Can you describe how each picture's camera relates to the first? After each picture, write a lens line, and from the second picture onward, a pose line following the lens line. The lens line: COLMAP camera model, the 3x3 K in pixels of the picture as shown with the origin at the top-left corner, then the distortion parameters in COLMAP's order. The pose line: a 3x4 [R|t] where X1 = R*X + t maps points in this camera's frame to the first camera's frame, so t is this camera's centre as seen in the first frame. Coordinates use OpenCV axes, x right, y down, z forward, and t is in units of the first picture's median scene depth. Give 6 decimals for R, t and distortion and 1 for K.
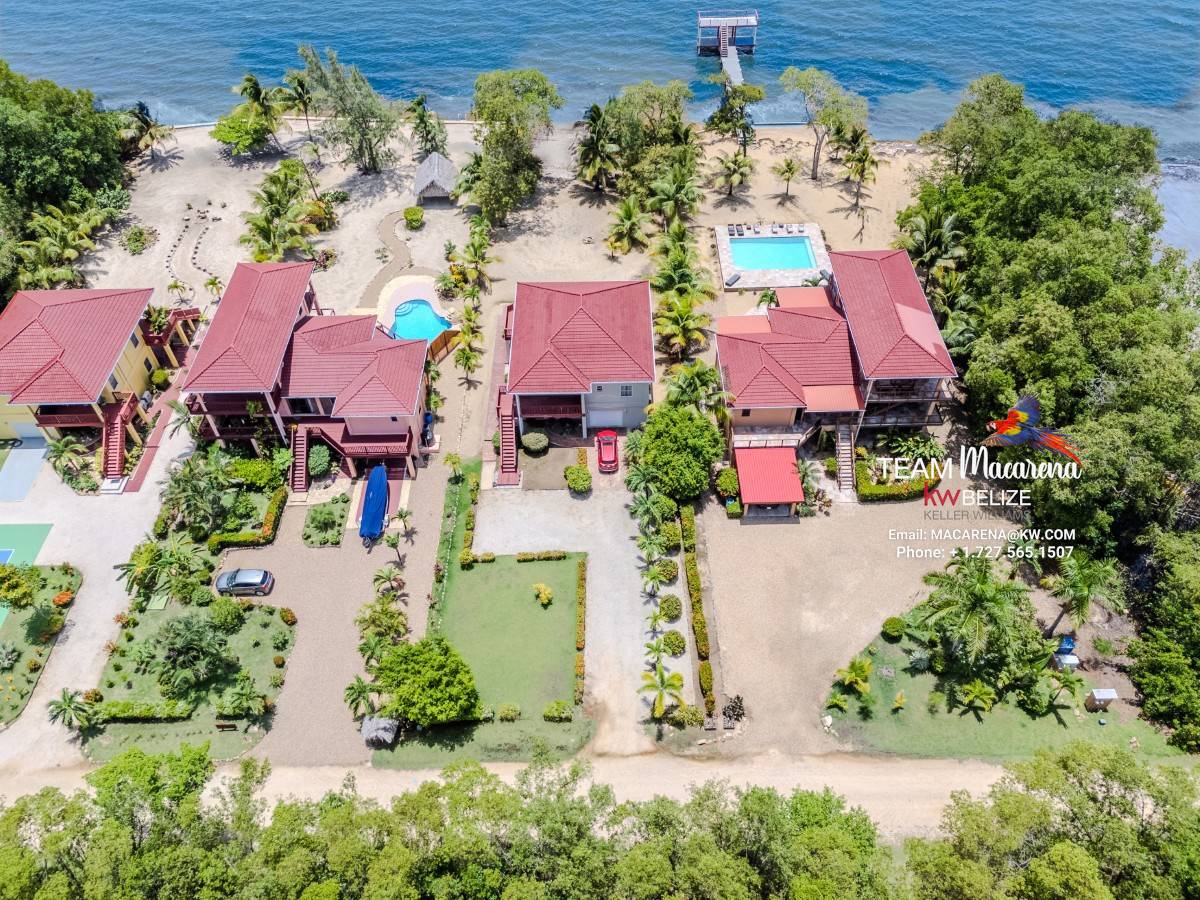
lens RADIAL K [[879.8, 0, 606.3], [0, 879.8, 447.6], [0, 0, 1]] dist [0.066489, -0.054509]
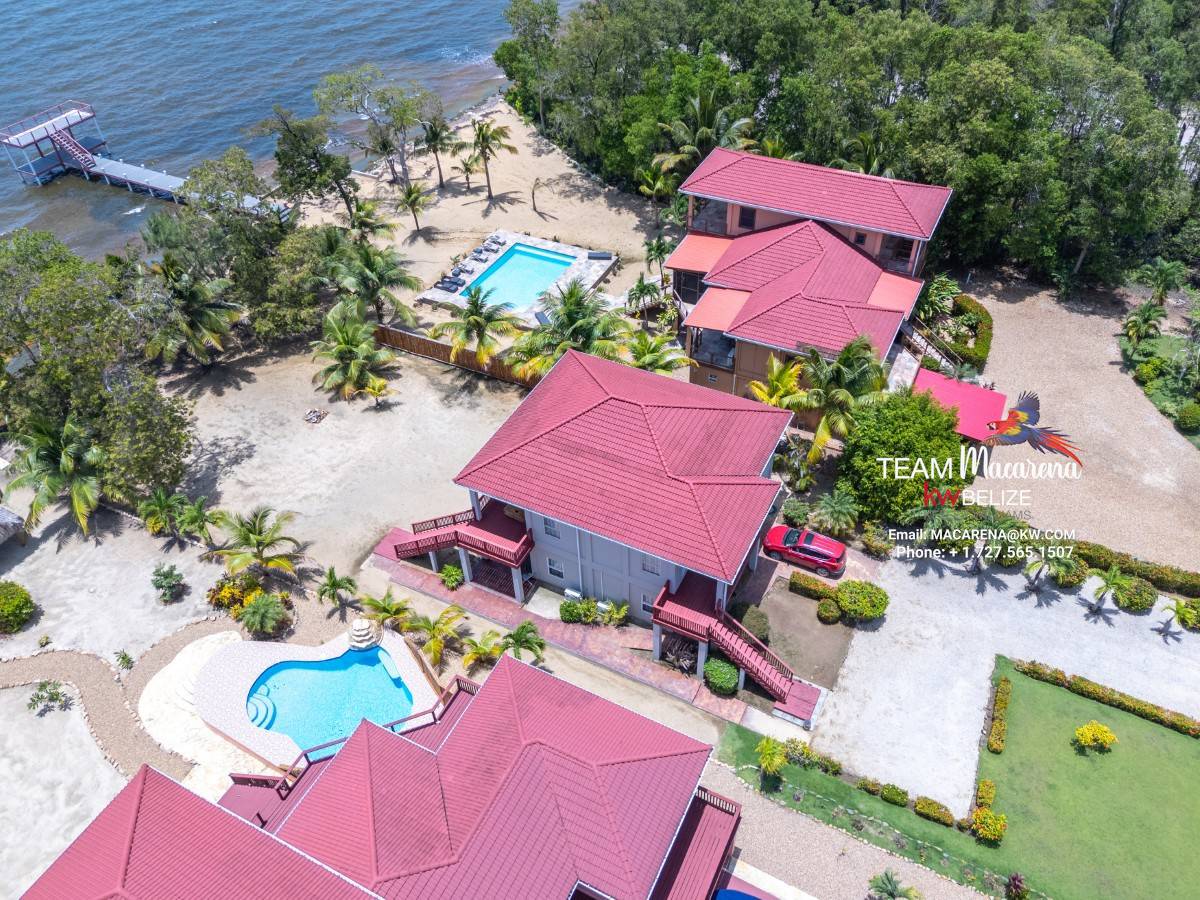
lens RADIAL K [[879.8, 0, 606.3], [0, 879.8, 447.6], [0, 0, 1]] dist [0.066489, -0.054509]
pose [[0.467440, -0.601340, 0.647989, -0.316960], [0.668434, 0.720116, 0.186087, -0.193836], [-0.578529, 0.346154, 0.738567, 0.442638]]
